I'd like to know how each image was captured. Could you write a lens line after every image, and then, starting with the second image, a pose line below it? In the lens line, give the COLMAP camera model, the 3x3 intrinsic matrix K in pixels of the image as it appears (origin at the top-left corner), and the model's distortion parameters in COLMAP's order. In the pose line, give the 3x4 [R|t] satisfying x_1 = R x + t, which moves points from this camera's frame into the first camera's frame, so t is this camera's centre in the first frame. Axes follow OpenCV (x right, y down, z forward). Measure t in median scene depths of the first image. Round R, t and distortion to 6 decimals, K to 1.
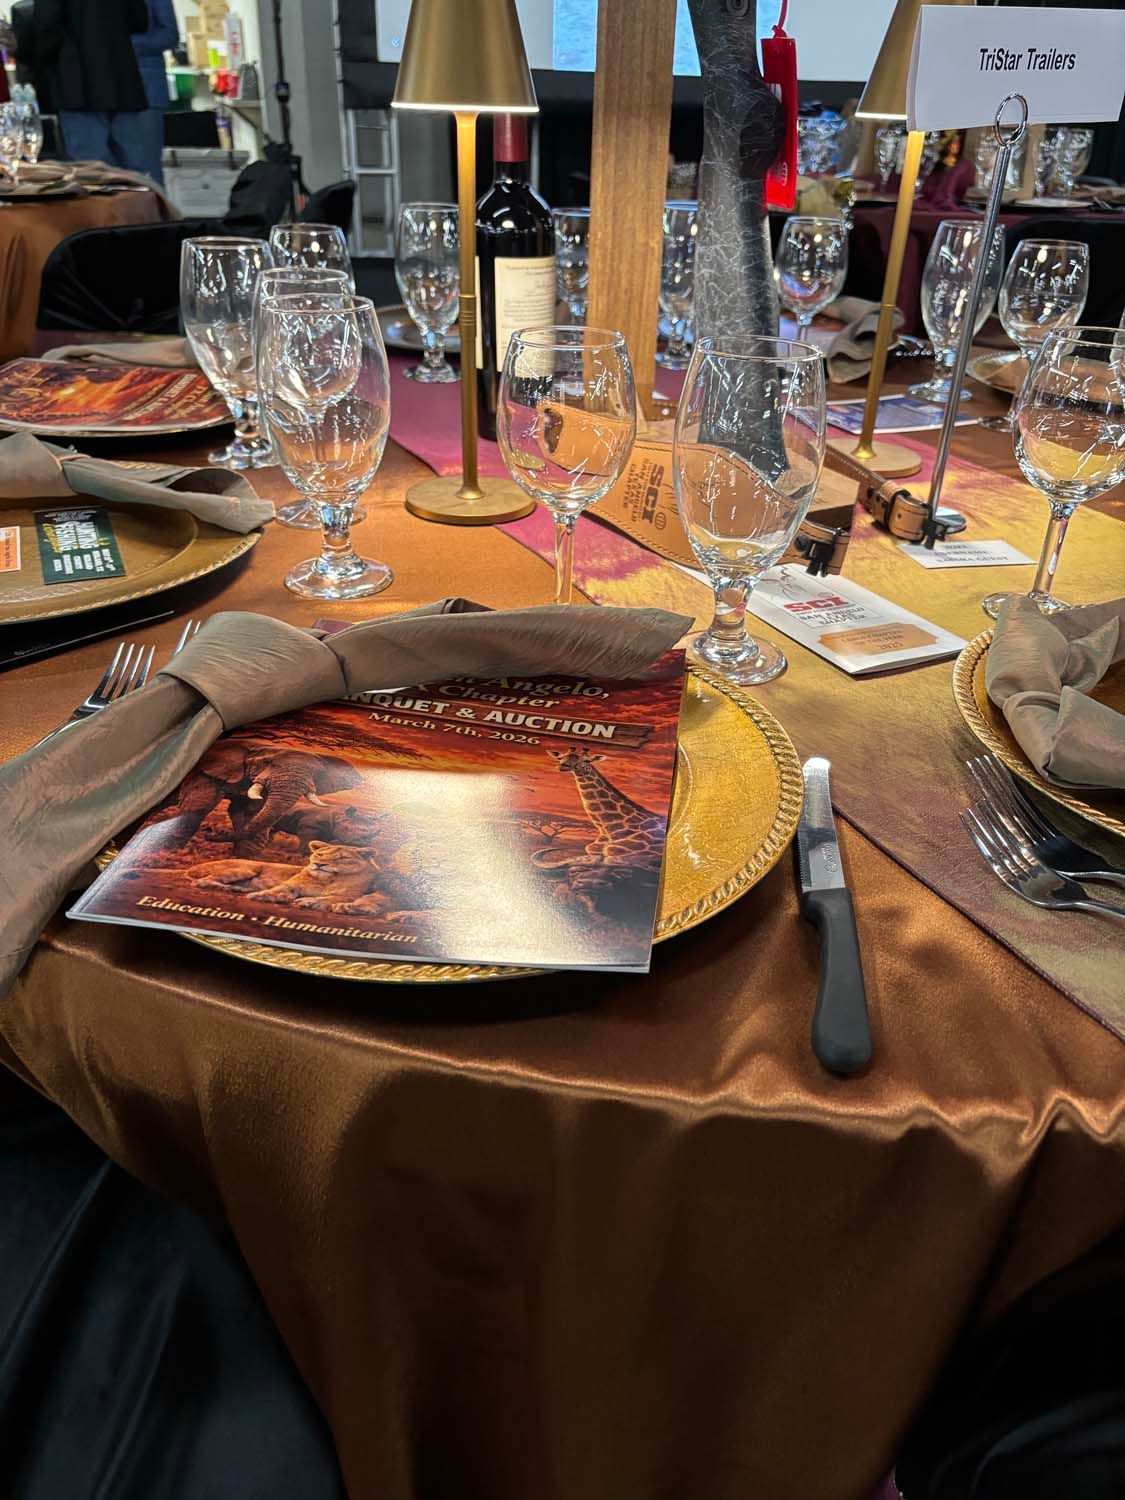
lens RADIAL K [[1109.1, 0, 562.5], [0, 1109.1, 750.0], [0, 0, 1]] dist [0.045599, -0.053874]
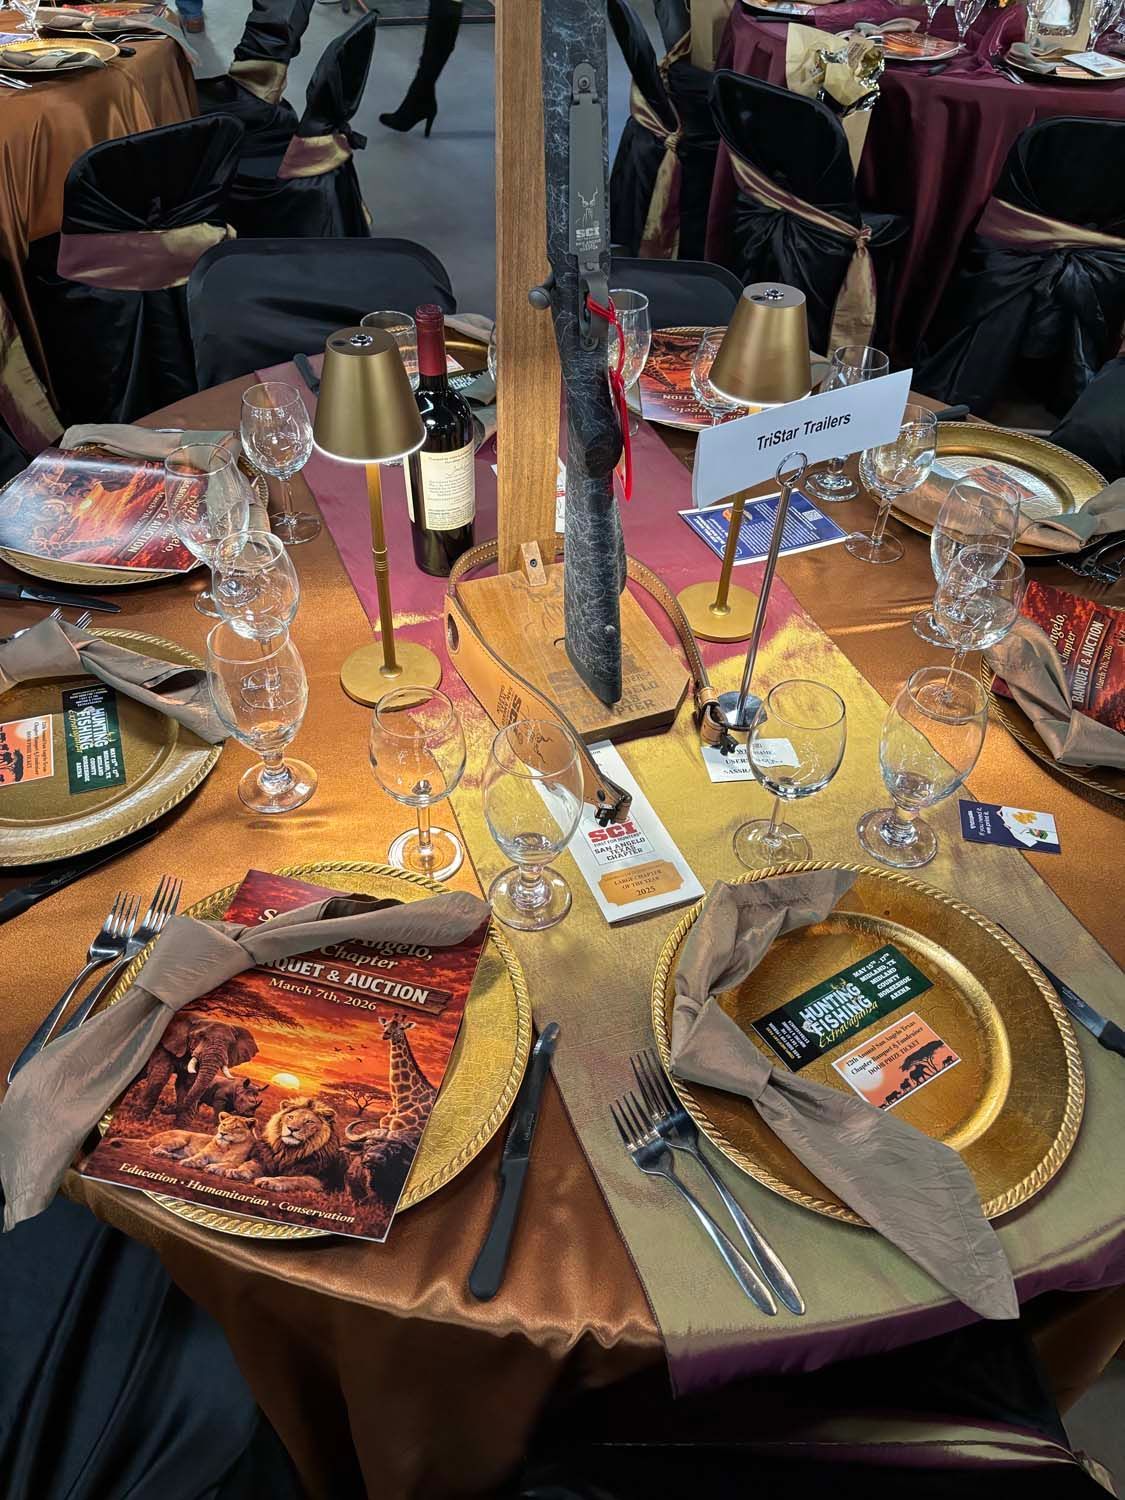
lens RADIAL K [[1104.2, 0, 543.4], [0, 1104.2, 747.9], [0, 0, 1]] dist [-0.000512, -0.002116]
pose [[0.997277, 0.052004, -0.052284, 0.285728], [-0.038793, 0.972940, 0.227778, -0.750125], [0.062714, -0.225130, 0.972308, -0.436015]]
